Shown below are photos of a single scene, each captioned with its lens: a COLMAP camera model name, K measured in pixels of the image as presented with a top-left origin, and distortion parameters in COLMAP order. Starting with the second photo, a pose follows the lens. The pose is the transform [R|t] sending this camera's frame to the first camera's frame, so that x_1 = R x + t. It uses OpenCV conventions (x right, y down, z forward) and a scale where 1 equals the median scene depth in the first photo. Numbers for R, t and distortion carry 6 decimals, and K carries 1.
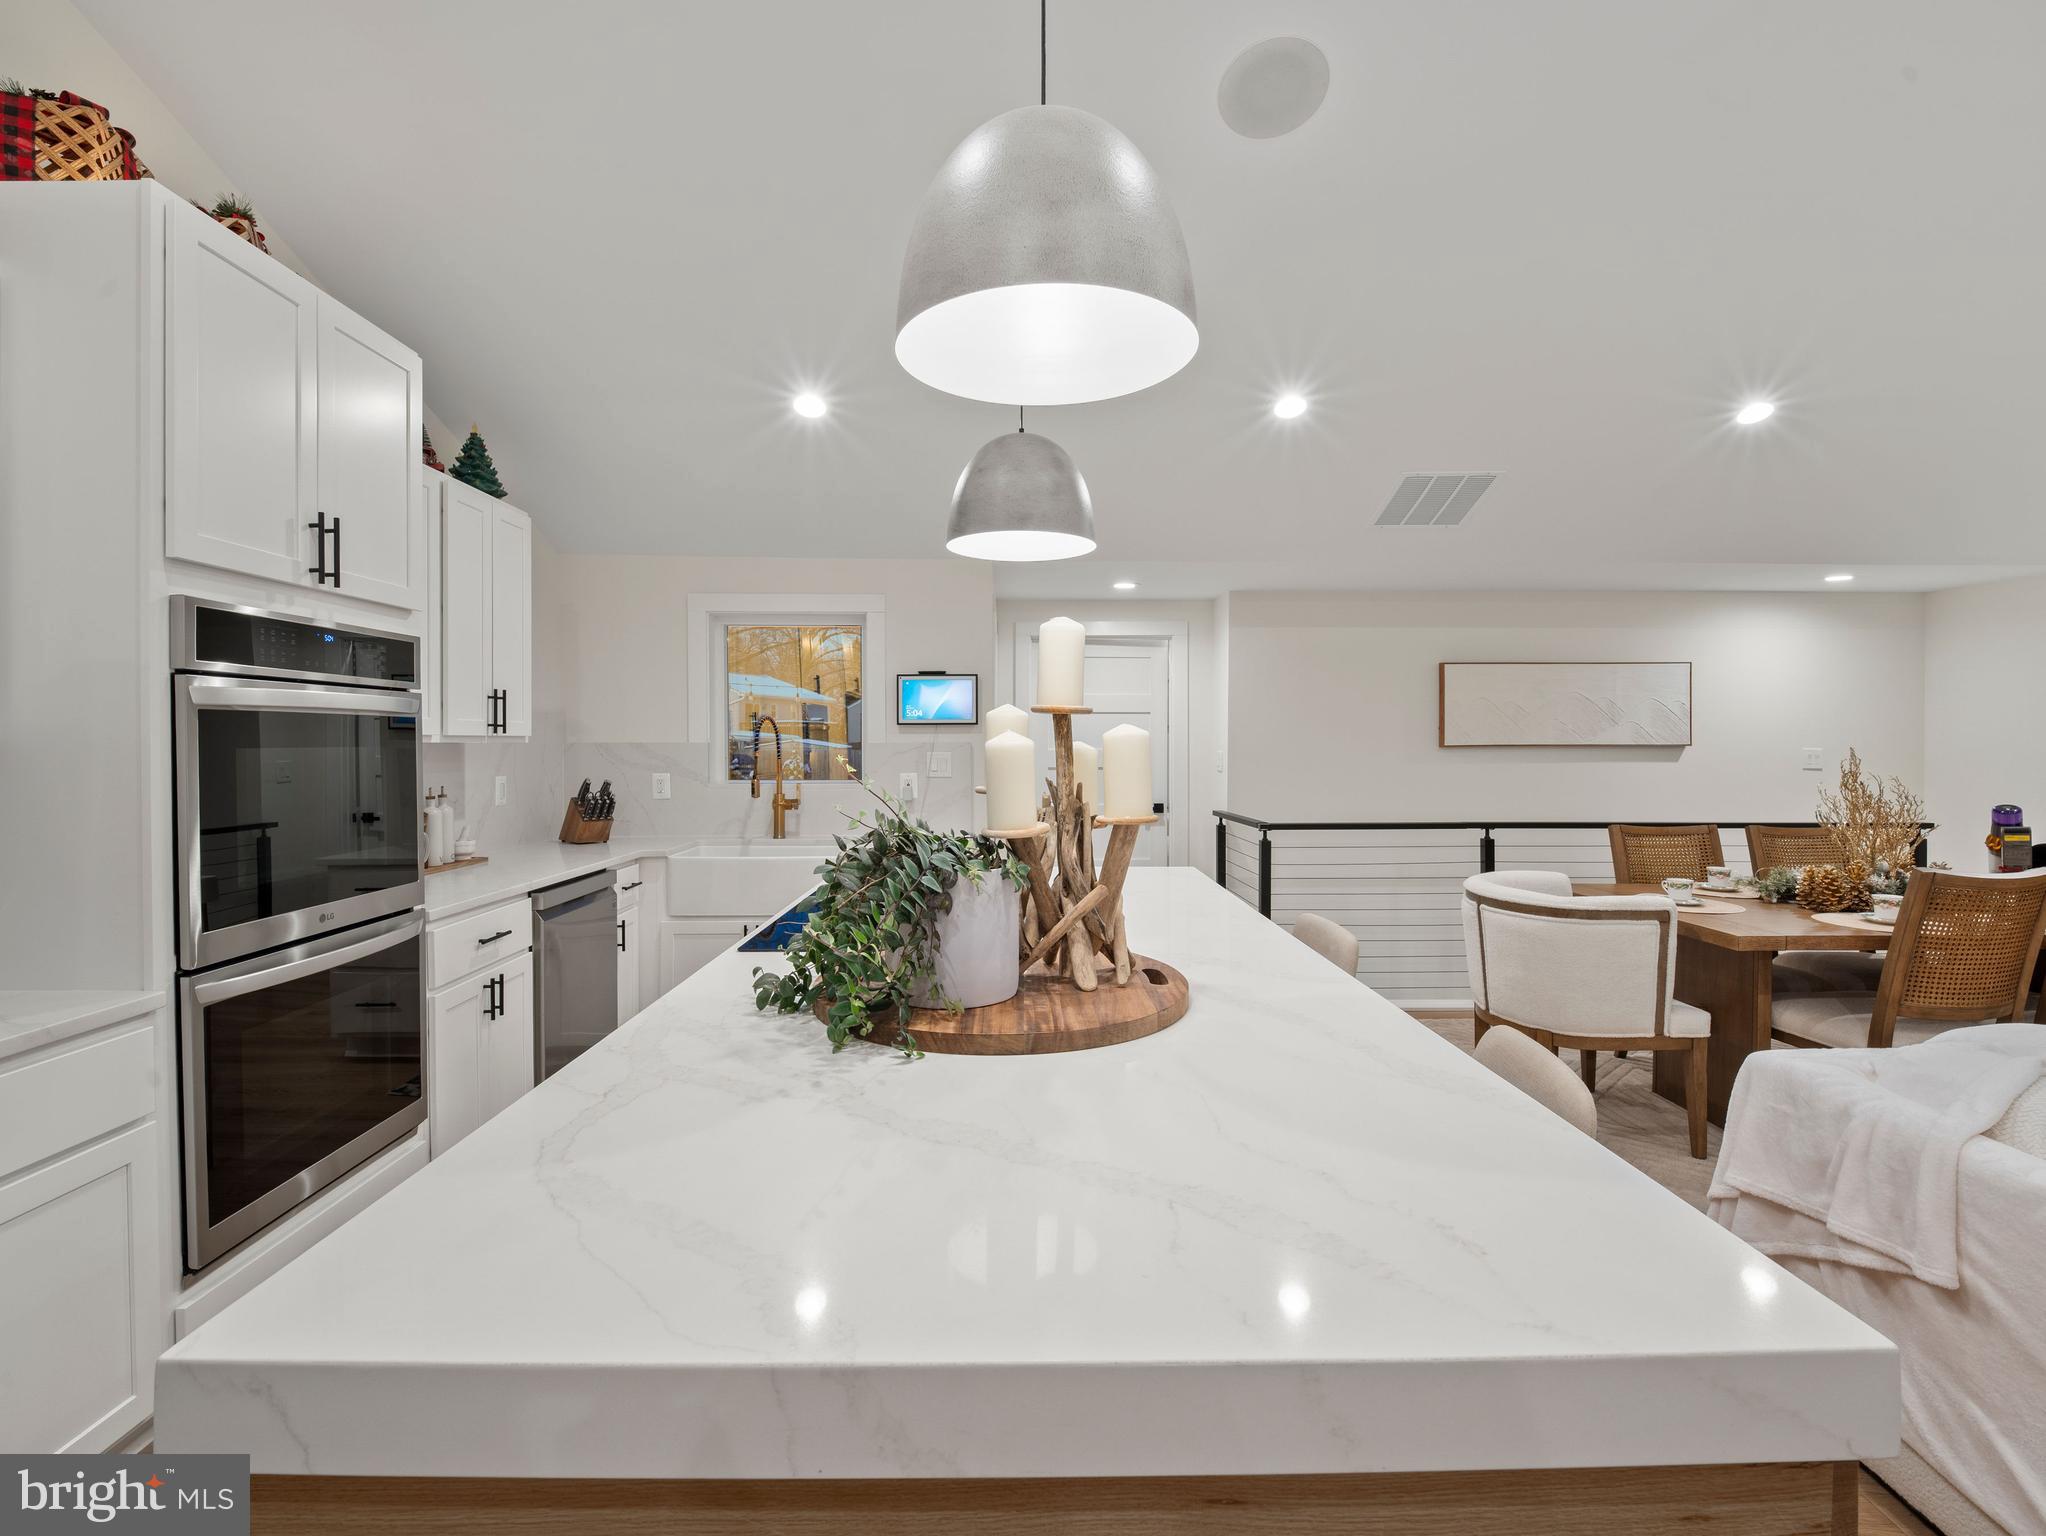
lens RADIAL K [[970.4, 0, 1022.7], [0, 970.4, 748.0], [0, 0, 1]] dist [-0.000610, -0.007384]
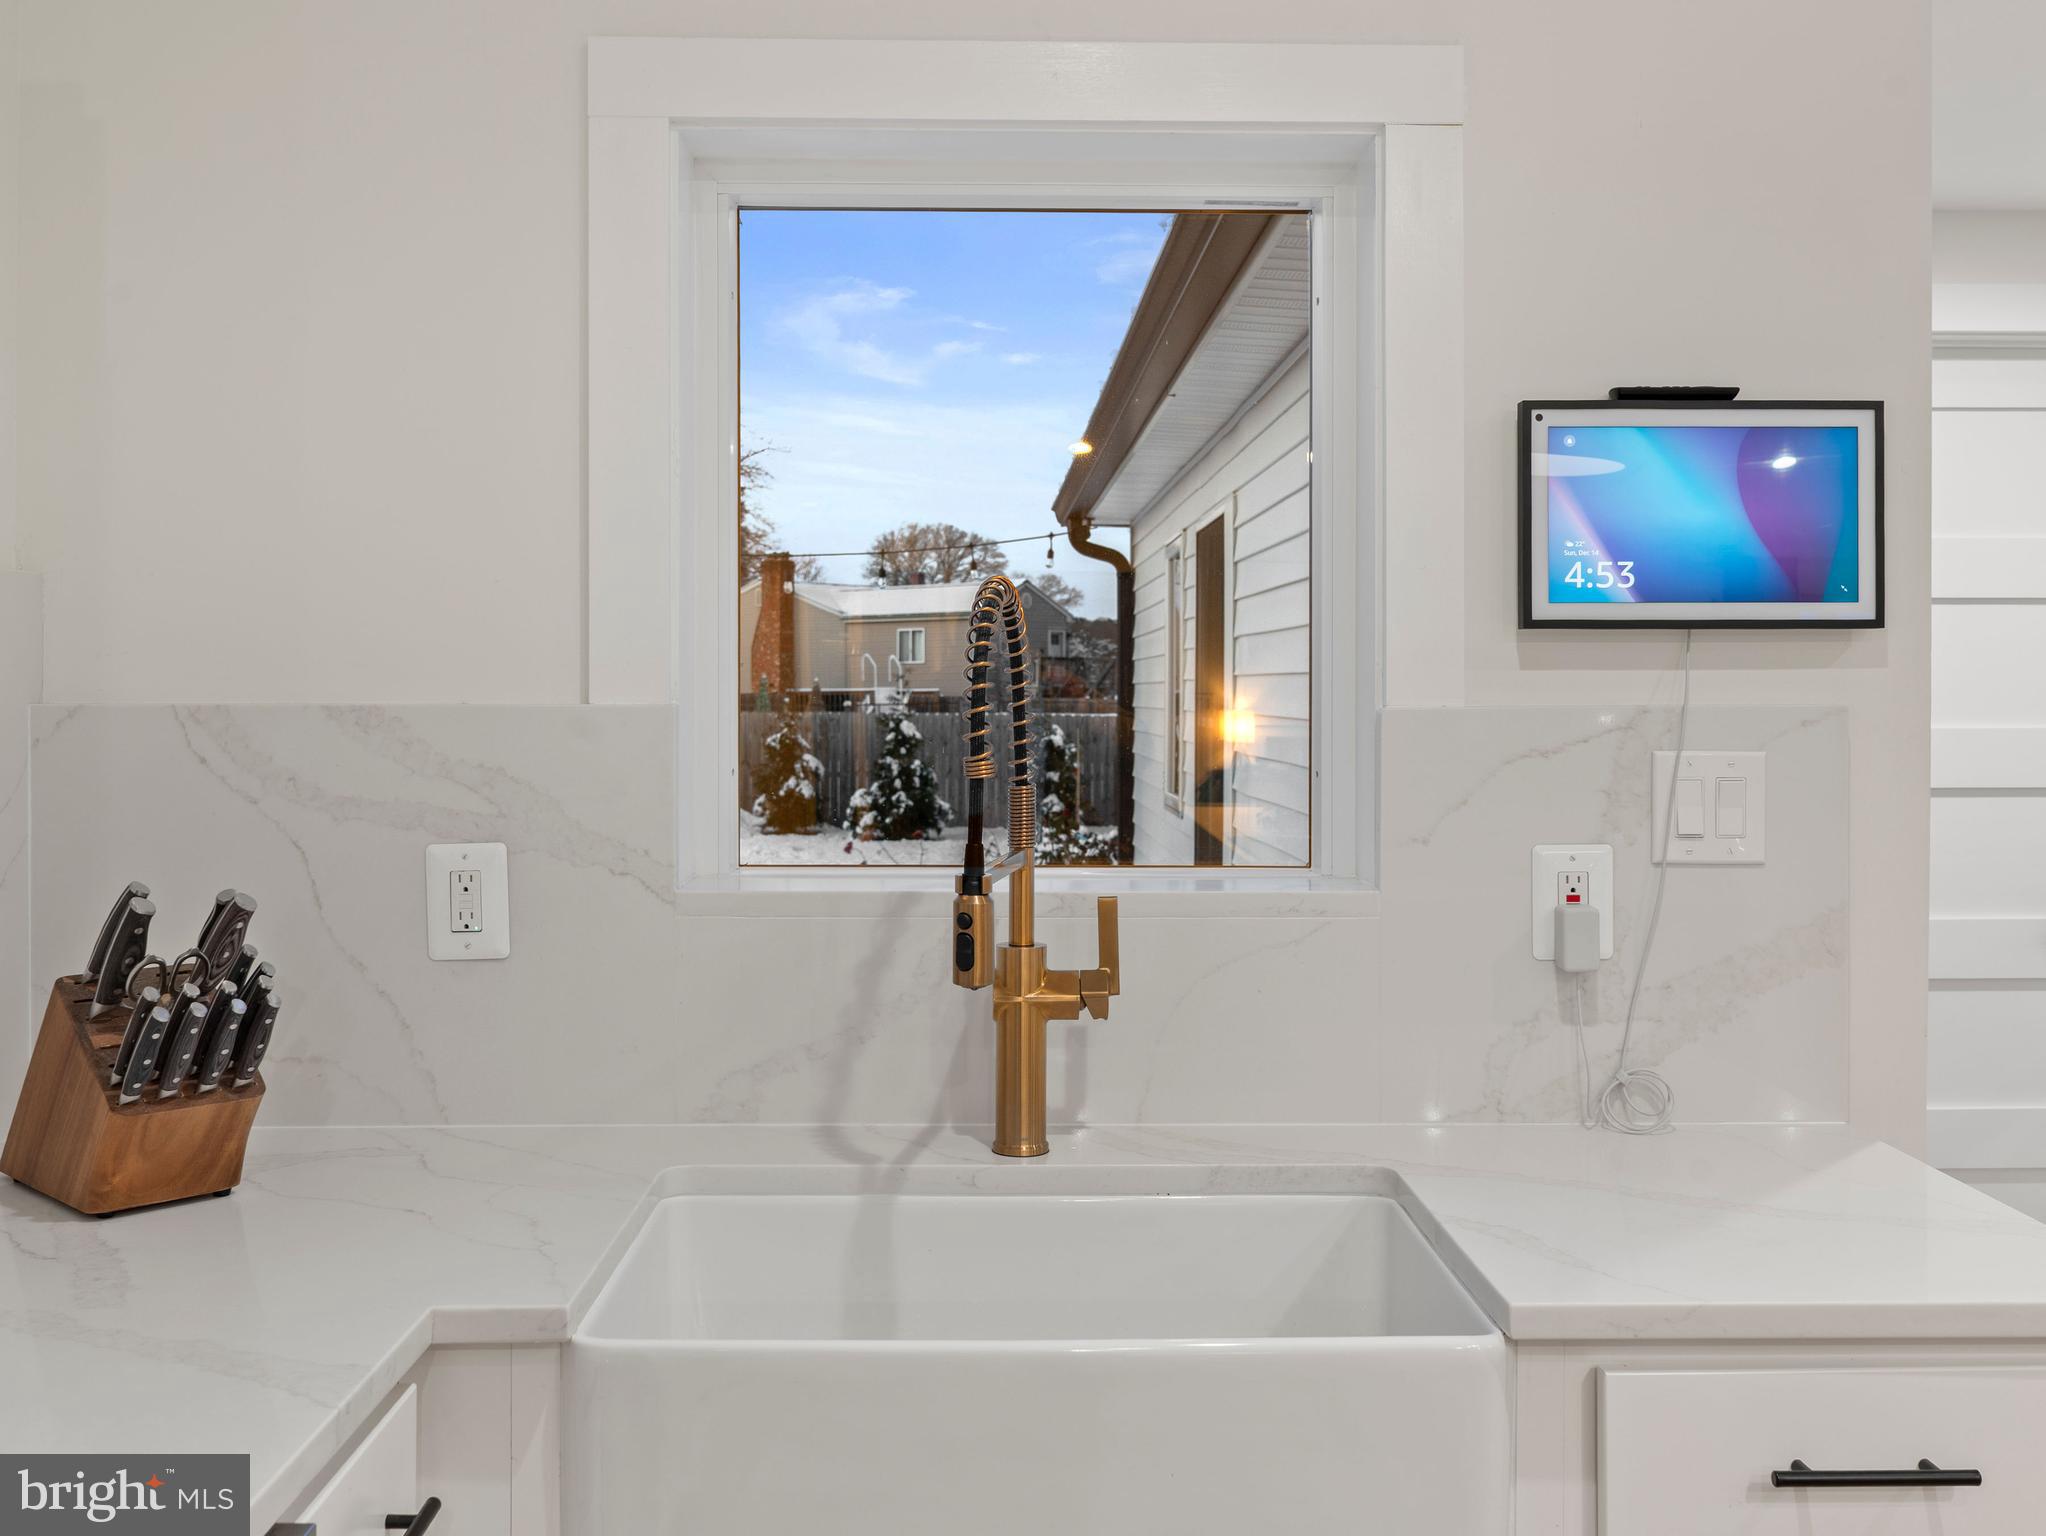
lens RADIAL K [[1922.5, 0, 1029.5], [0, 1922.5, 734.3], [0, 0, 1]] dist [0.015014, -0.002225]
pose [[0.999794, 0.002057, 0.020212, -0.461013], [-0.002287, 0.999933, 0.011379, -0.008814], [-0.020187, -0.011423, 0.999731, 1.013854]]
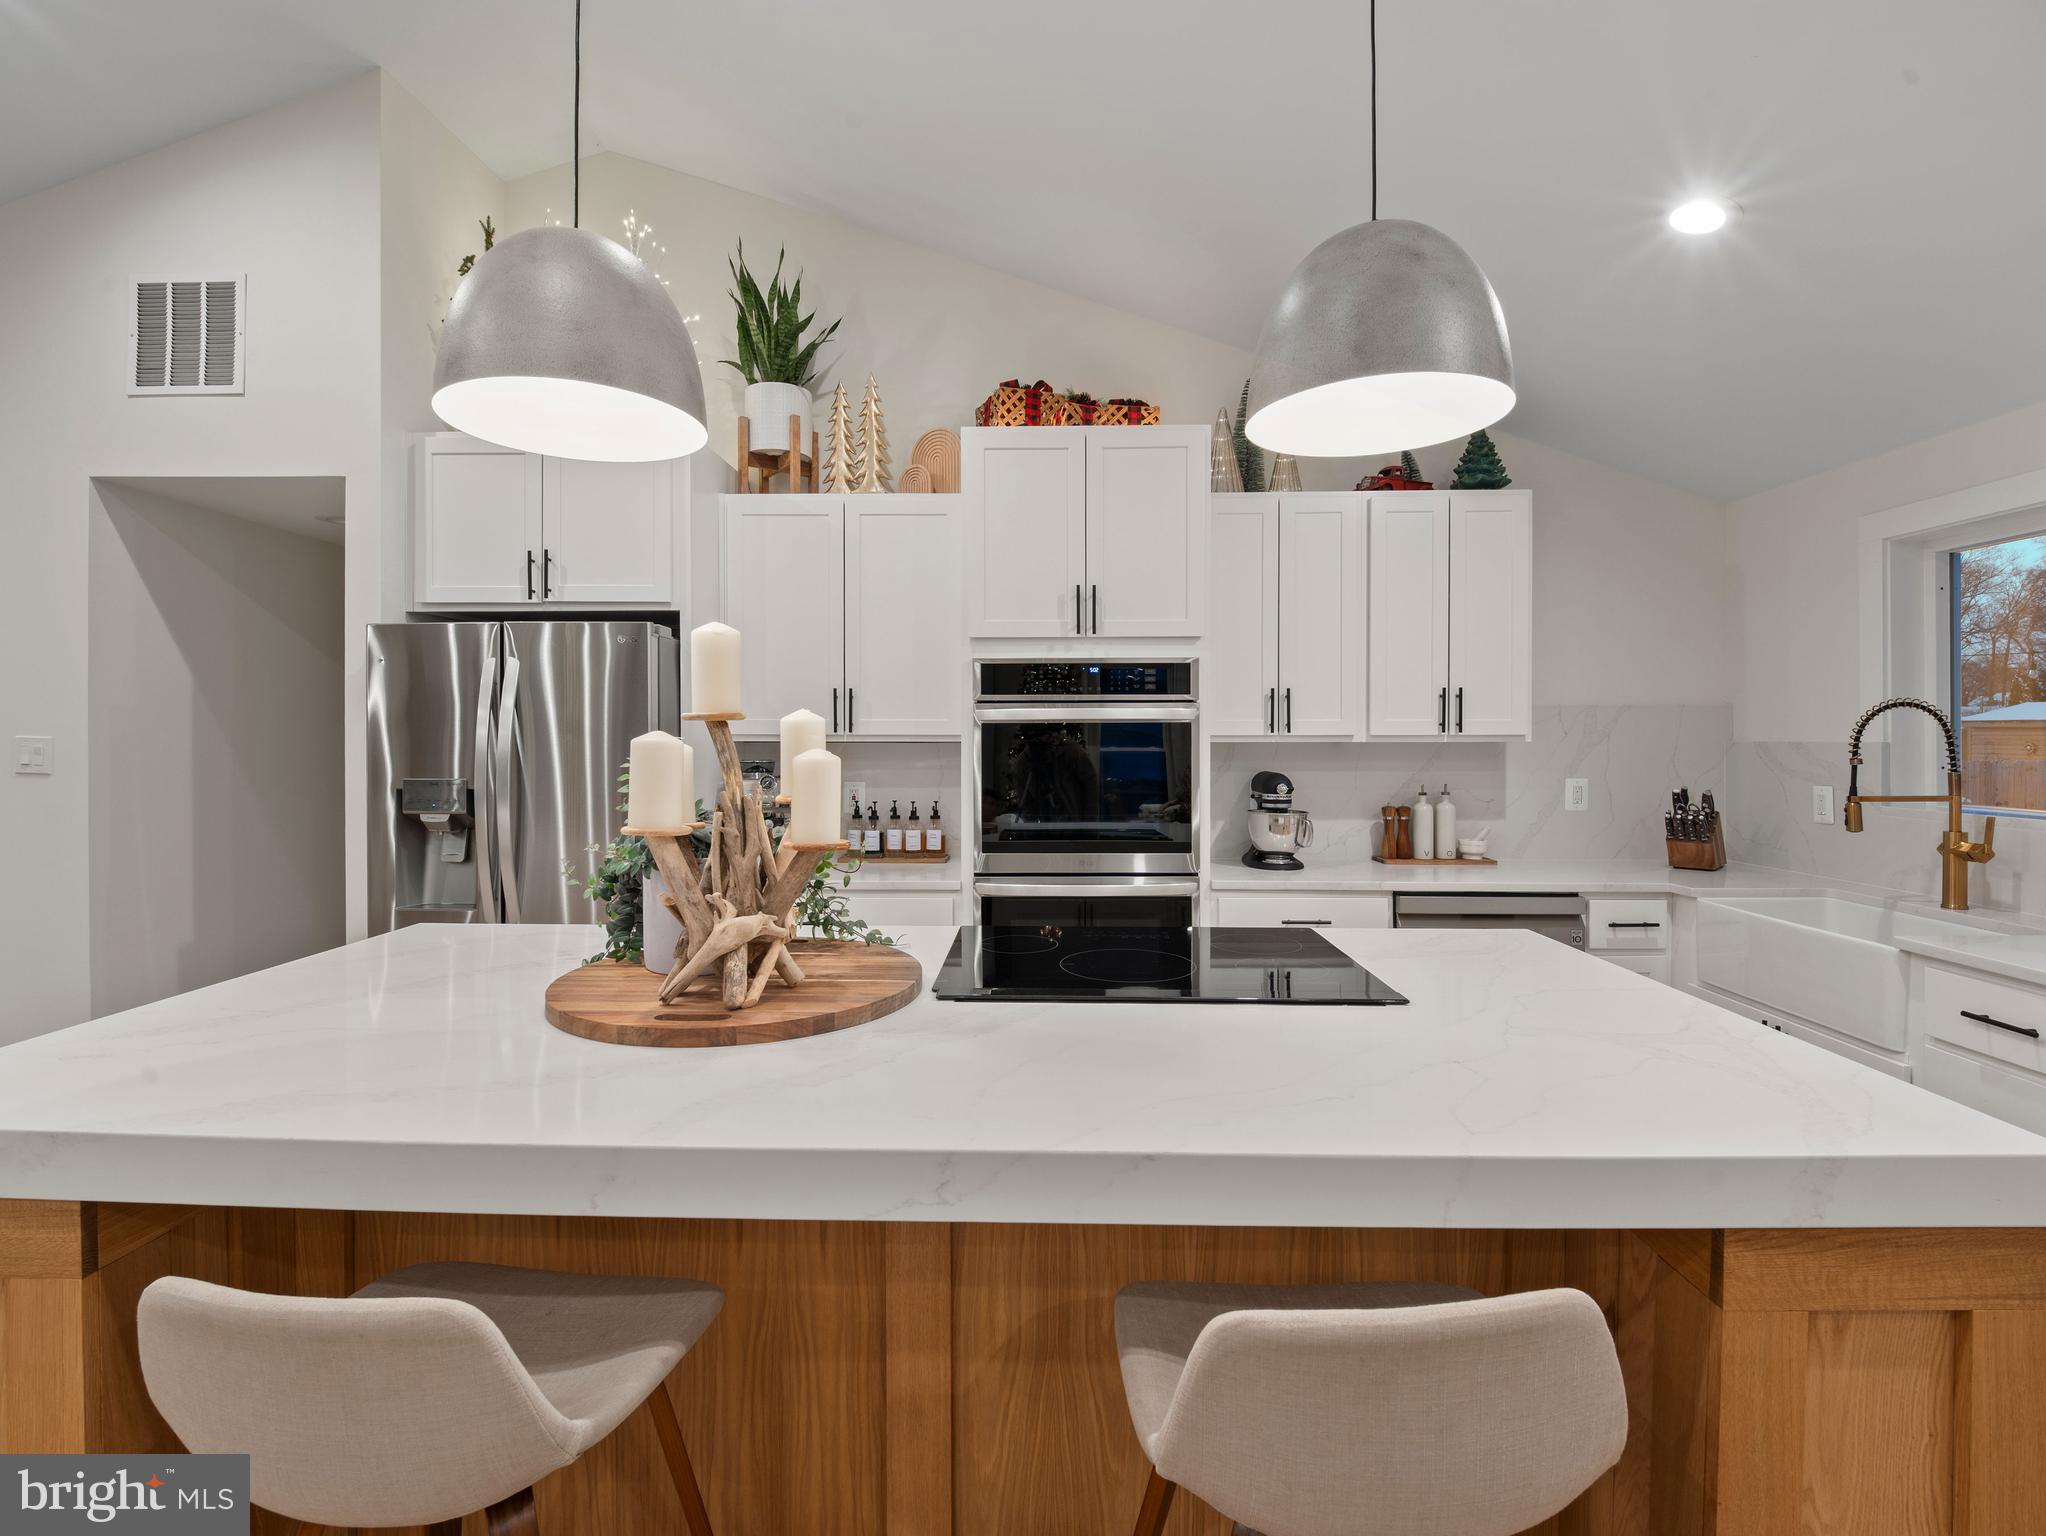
lens RADIAL K [[970.4, 0, 1022.7], [0, 970.4, 748.0], [0, 0, 1]] dist [-0.000610, -0.007384]
pose [[-0.030496, 0.015964, -0.999407, 0.623720], [-0.005771, 0.999853, 0.016148, -0.018000], [0.999518, 0.006260, -0.030399, 0.812714]]
